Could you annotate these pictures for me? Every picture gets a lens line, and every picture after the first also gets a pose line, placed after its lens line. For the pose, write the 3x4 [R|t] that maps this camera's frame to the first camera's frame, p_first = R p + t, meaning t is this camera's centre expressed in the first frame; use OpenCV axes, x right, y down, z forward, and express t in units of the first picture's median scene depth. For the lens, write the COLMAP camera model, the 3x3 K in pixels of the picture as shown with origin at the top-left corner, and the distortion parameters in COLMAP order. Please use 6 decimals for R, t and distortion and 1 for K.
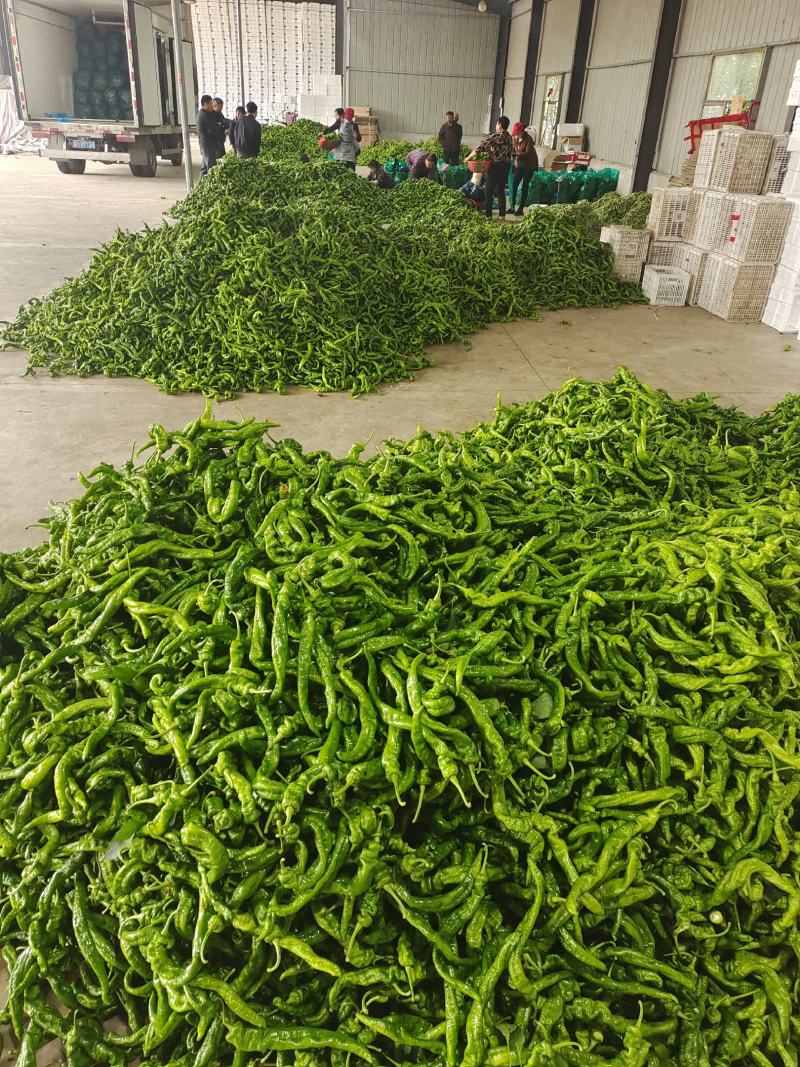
lens RADIAL K [[745.4, 0, 410.5], [0, 745.4, 544.6], [0, 0, 1]] dist [0.018658, -0.043799]
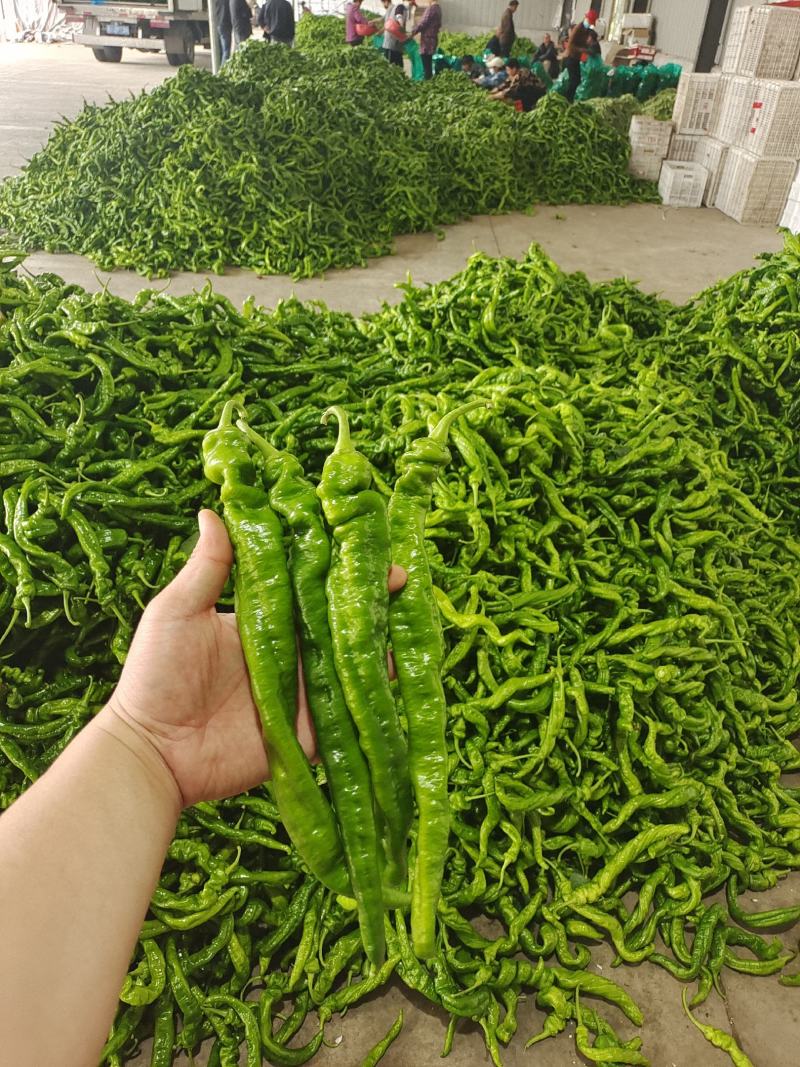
lens RADIAL K [[745.4, 0, 462.3], [0, 745.4, 552.3], [0, 0, 1]] dist [0.018658, -0.043799]
pose [[0.996724, 0.055430, -0.058894, 0.202346], [-0.049622, 0.994154, 0.095889, 0.042342], [0.063865, -0.092653, 0.993648, 0.033076]]
